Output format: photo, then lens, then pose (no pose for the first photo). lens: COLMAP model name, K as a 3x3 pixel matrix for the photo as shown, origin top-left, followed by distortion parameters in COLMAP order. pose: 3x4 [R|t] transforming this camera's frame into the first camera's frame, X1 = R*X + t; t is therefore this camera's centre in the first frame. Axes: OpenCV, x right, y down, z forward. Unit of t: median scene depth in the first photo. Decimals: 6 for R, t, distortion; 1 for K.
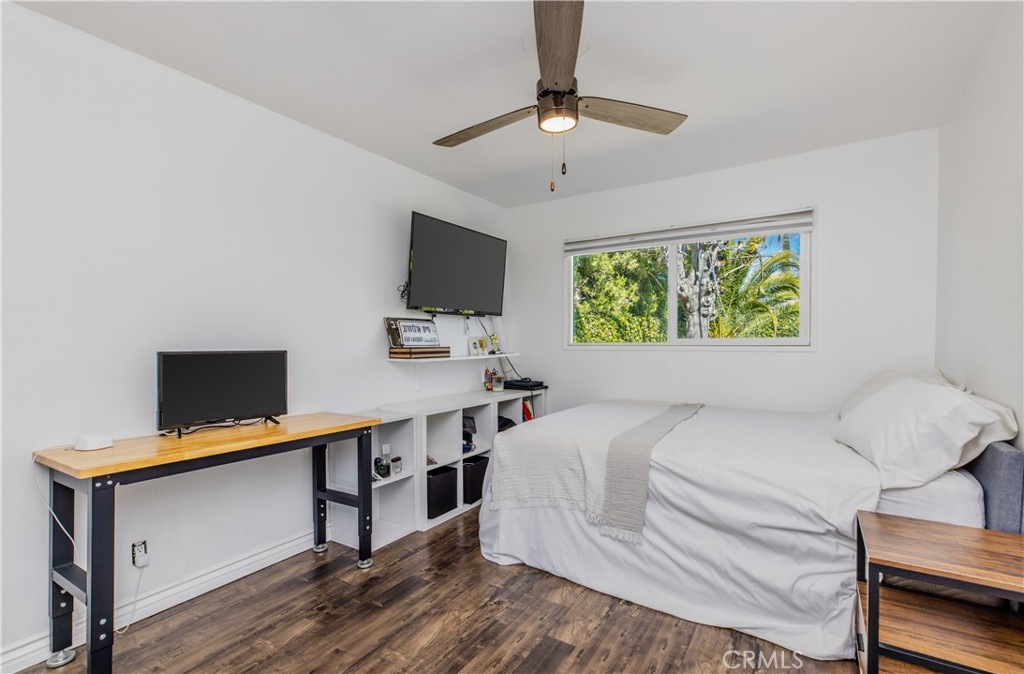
lens RADIAL K [[466.7, 0, 512.8], [0, 466.7, 344.0], [0, 0, 1]] dist [0.000249, 0.000016]
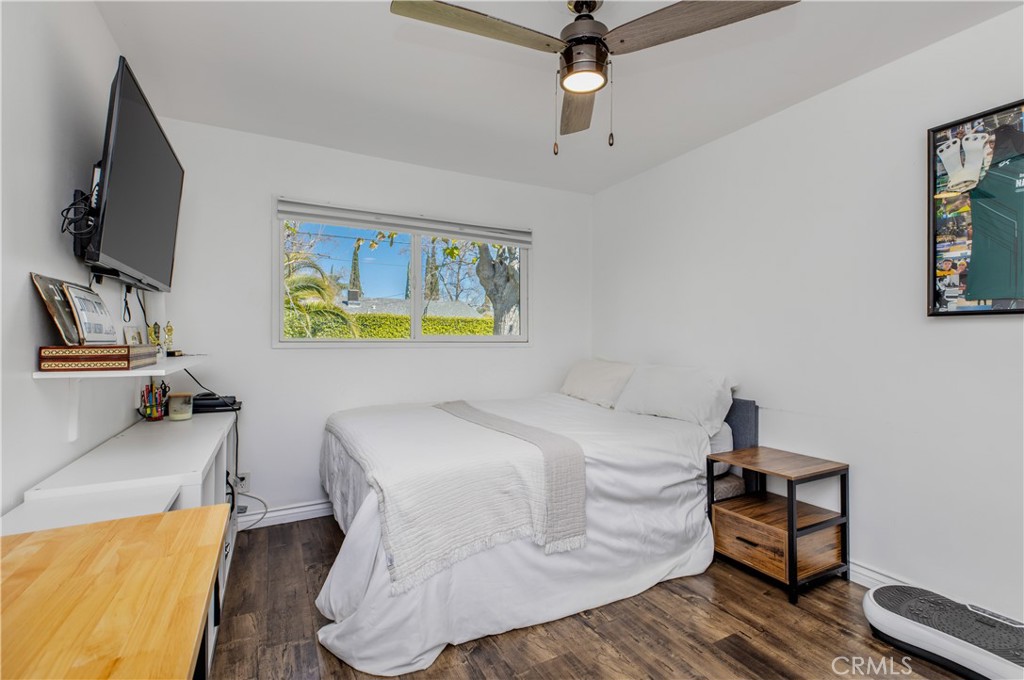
lens RADIAL K [[463.9, 0, 514.4], [0, 463.9, 332.3], [0, 0, 1]] dist [0.000054, 0.000001]
pose [[0.490635, 0.019535, 0.871146, -0.644109], [-0.002106, 0.999772, -0.021233, 0.004823], [-0.871362, 0.008583, 0.490565, 0.646576]]
